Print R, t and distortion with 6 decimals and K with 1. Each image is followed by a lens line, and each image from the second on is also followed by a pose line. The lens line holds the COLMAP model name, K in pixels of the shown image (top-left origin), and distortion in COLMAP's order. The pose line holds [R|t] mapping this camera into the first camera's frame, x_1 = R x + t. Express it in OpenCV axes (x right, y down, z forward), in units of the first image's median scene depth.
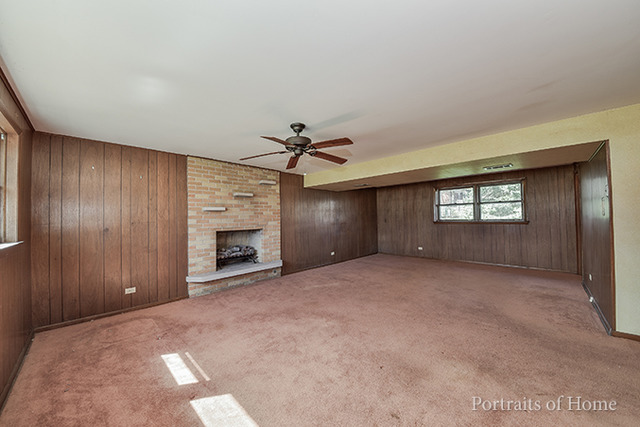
lens RADIAL K [[234.2, 0, 323.0], [0, 234.2, 213.5], [0, 0, 1]] dist [0.018750, -0.010490]
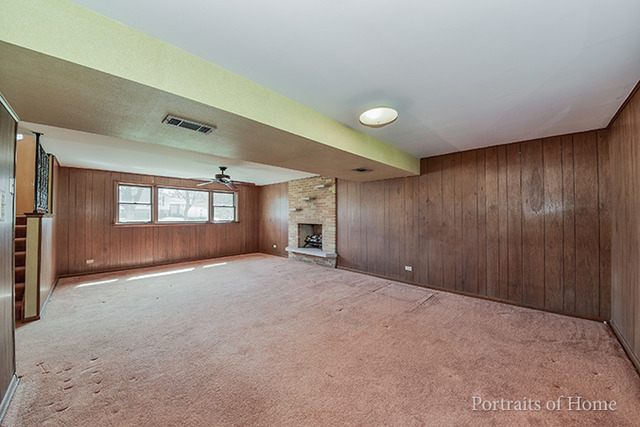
lens RADIAL K [[234.2, 0, 323.0], [0, 234.2, 213.5], [0, 0, 1]] dist [0.018750, -0.010490]
pose [[-0.016647, 0.005796, -0.999845, 0.981348], [0.018786, 0.999808, 0.005483, 0.002182], [0.999685, -0.018692, -0.016753, 1.014569]]
